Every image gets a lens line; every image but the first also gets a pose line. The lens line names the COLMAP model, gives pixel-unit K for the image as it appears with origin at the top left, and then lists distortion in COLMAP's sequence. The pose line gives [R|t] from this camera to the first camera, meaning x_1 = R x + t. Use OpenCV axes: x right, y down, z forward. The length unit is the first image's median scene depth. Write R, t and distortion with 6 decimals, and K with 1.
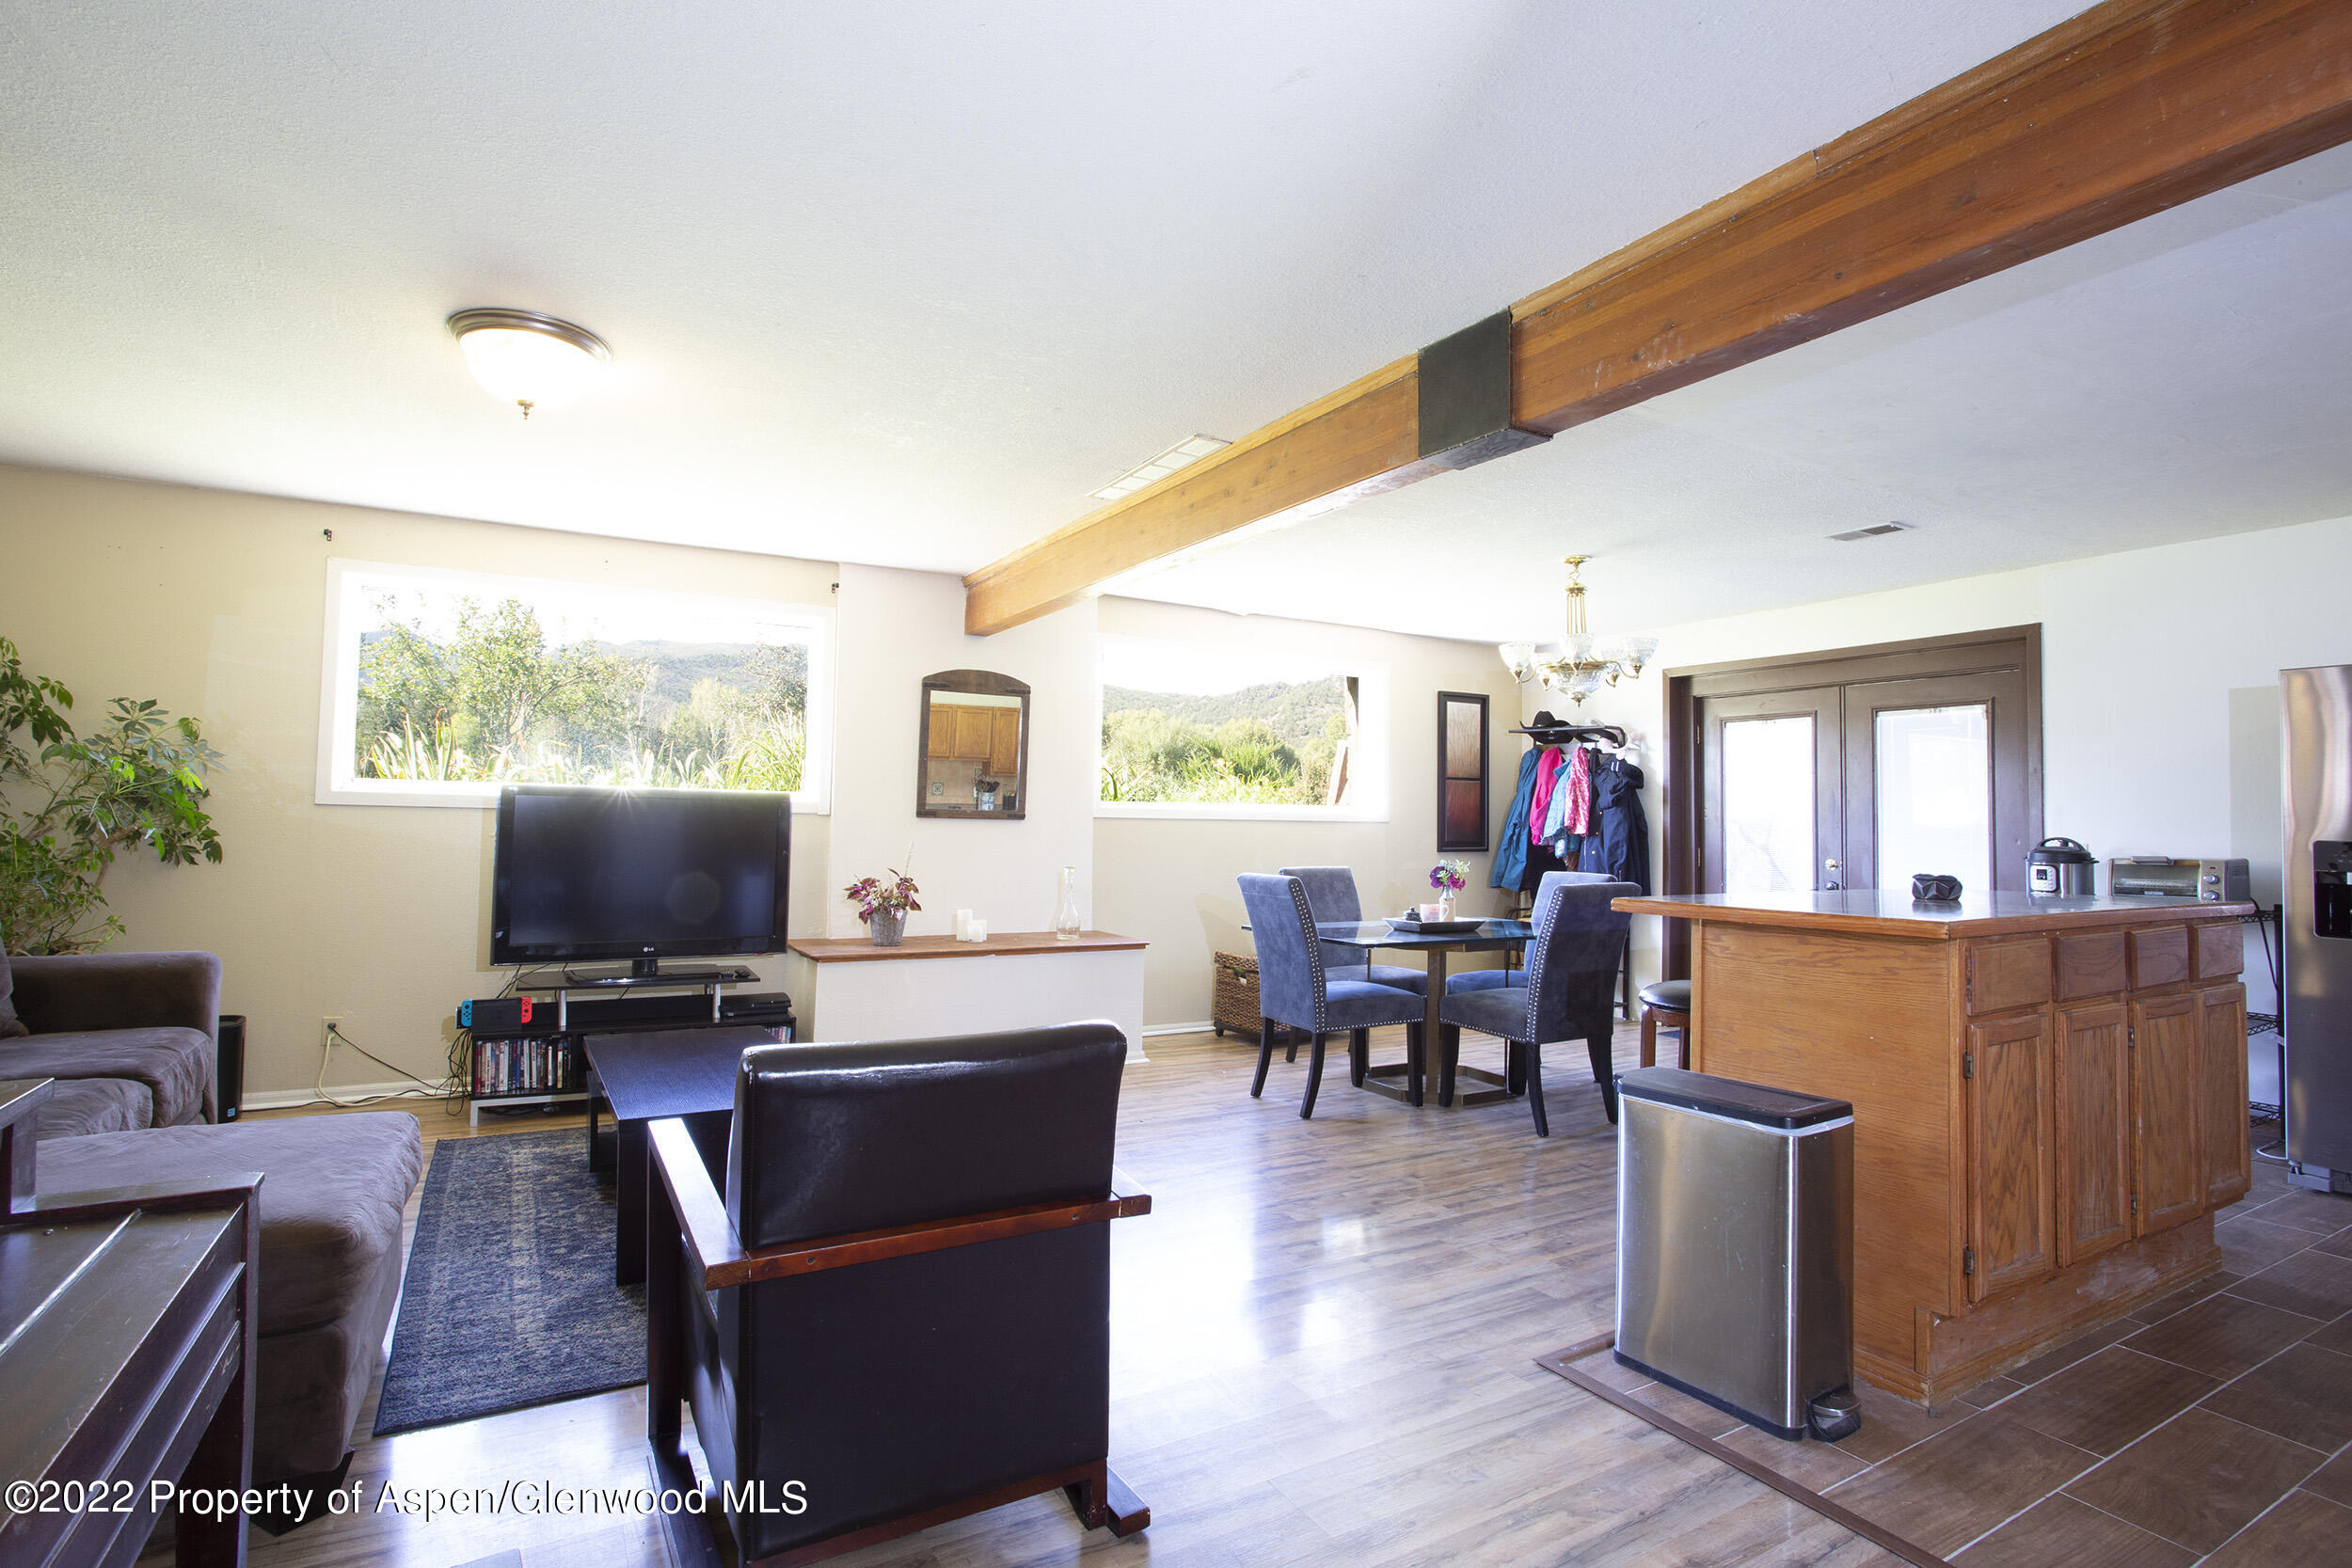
lens RADIAL K [[1146.0, 0, 1168.3], [0, 1146.0, 769.8], [0, 0, 1]] dist [-0.063522, 0.027165]
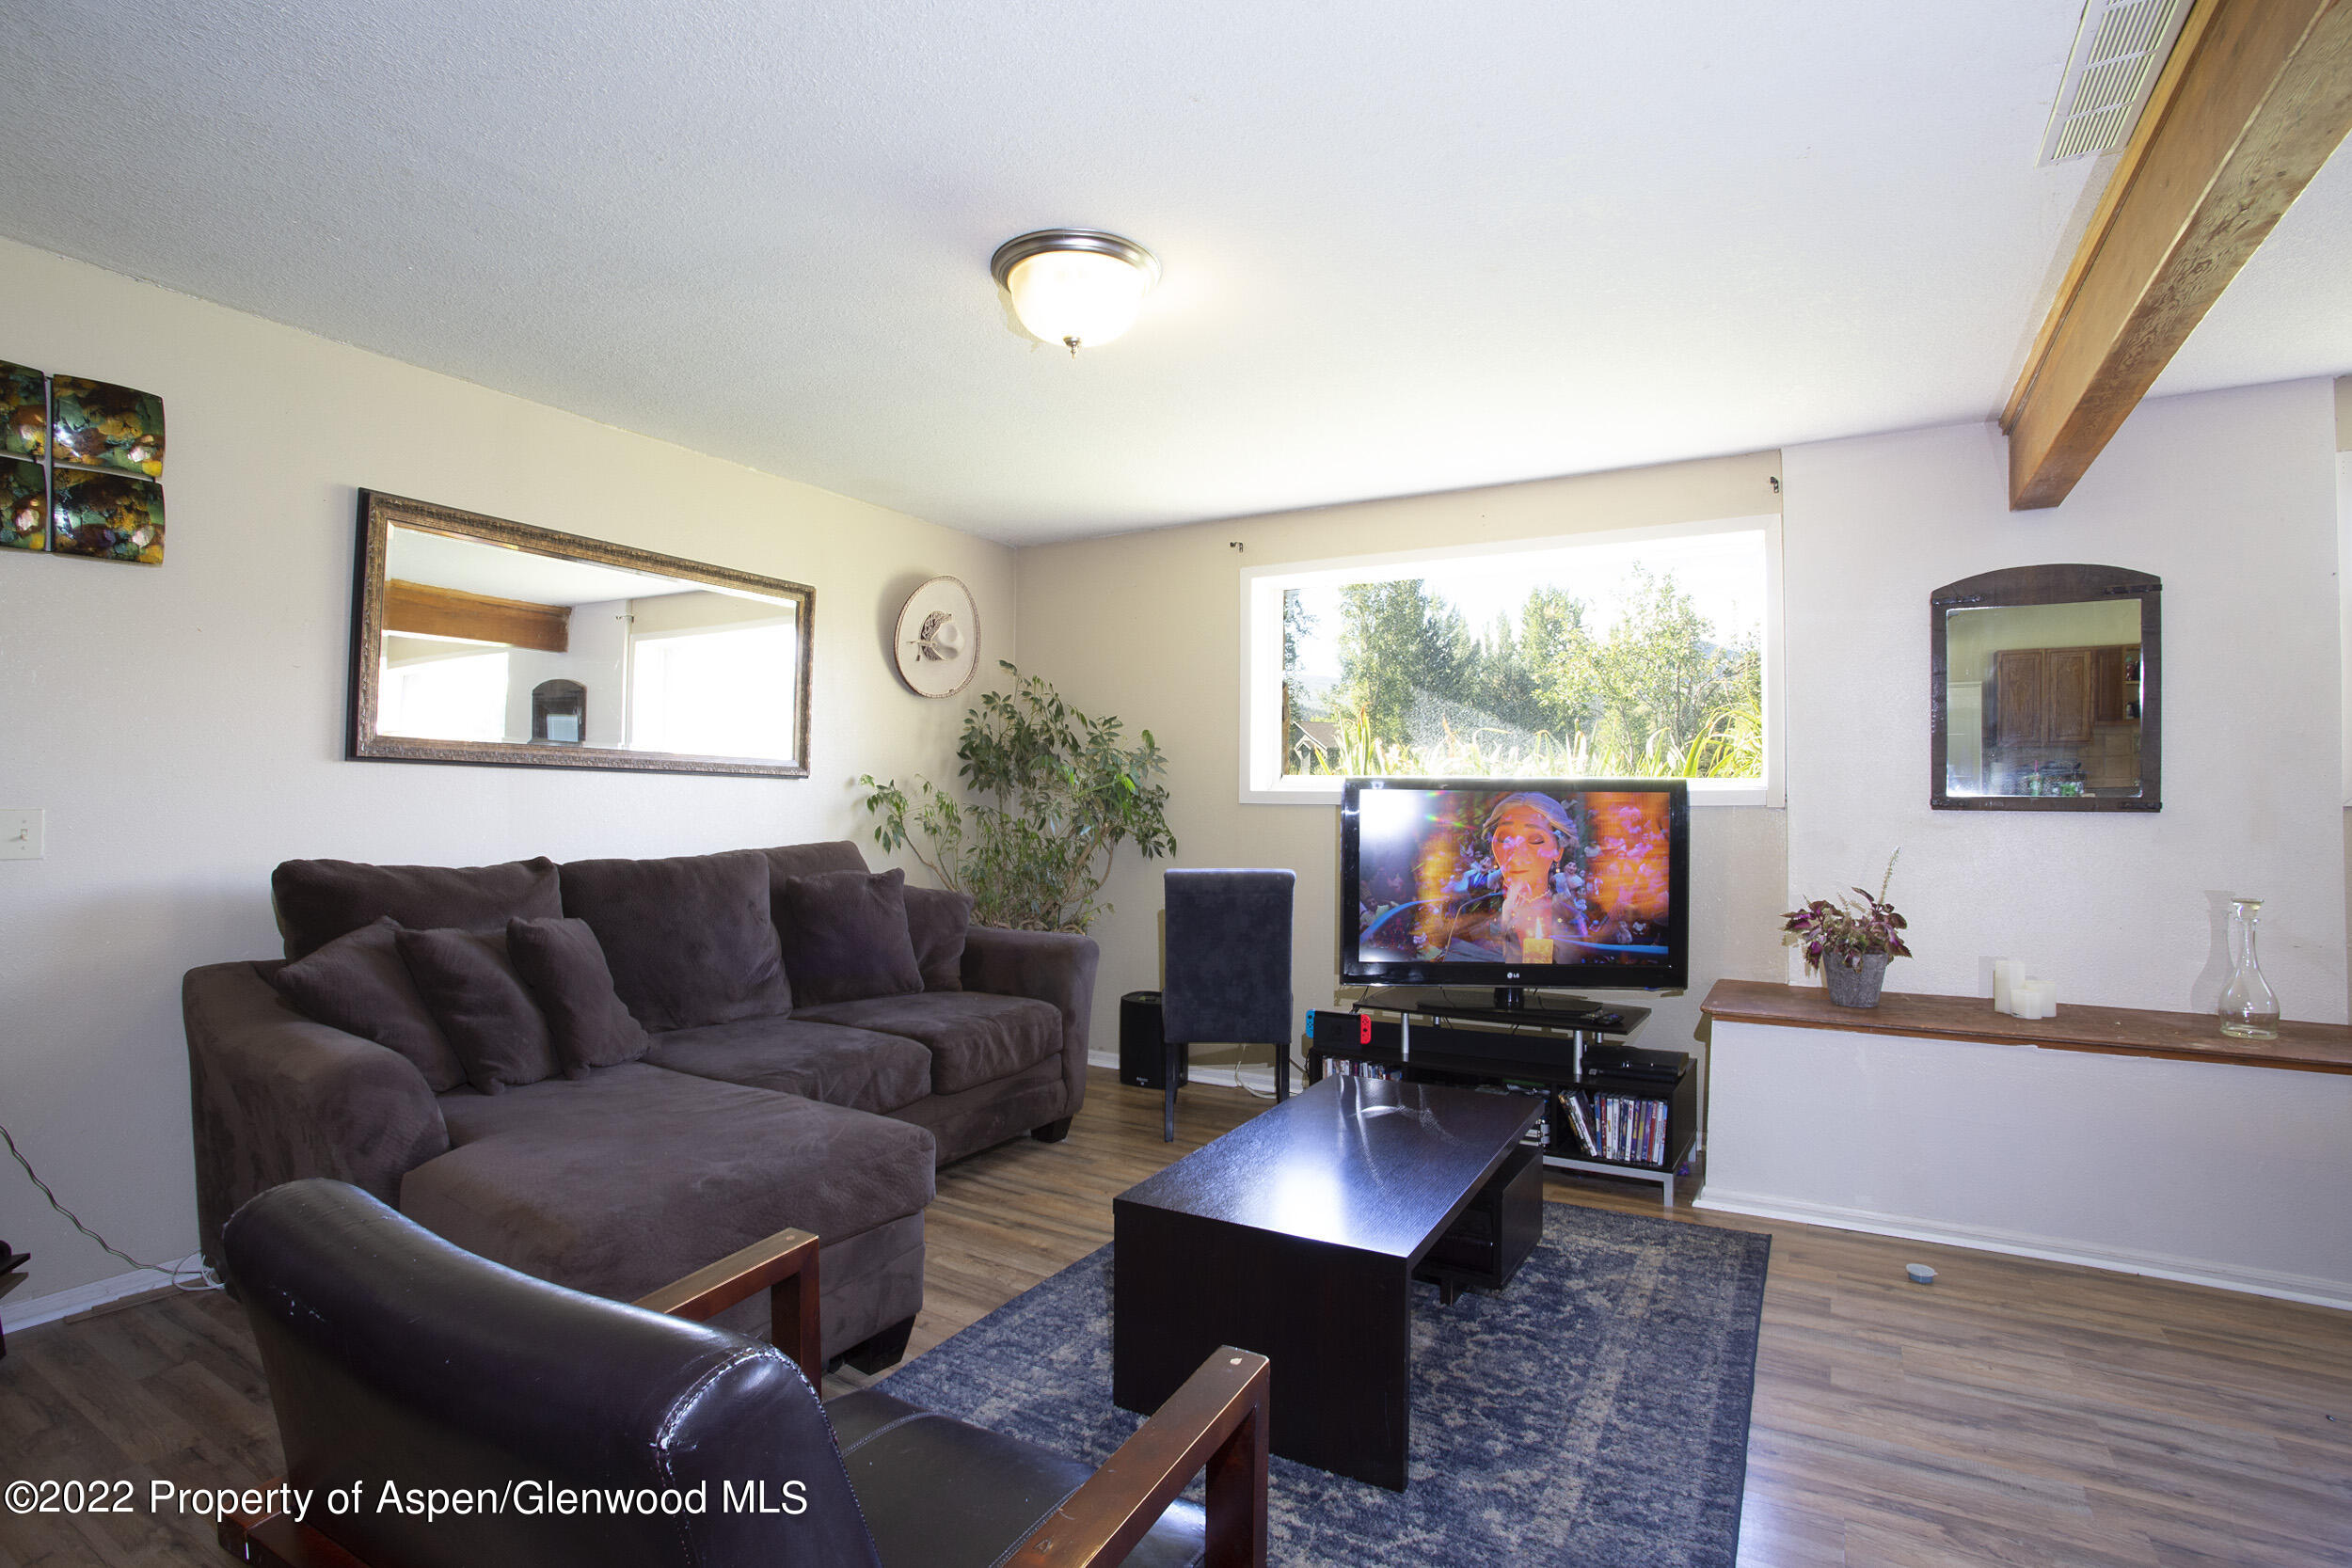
lens RADIAL K [[1146.0, 0, 1168.3], [0, 1146.0, 769.8], [0, 0, 1]] dist [-0.063522, 0.027165]
pose [[0.492782, -0.037802, -0.869331, 0.133612], [0.041179, 0.998950, -0.020096, 0.016370], [0.869178, -0.025895, 0.493821, 0.364643]]
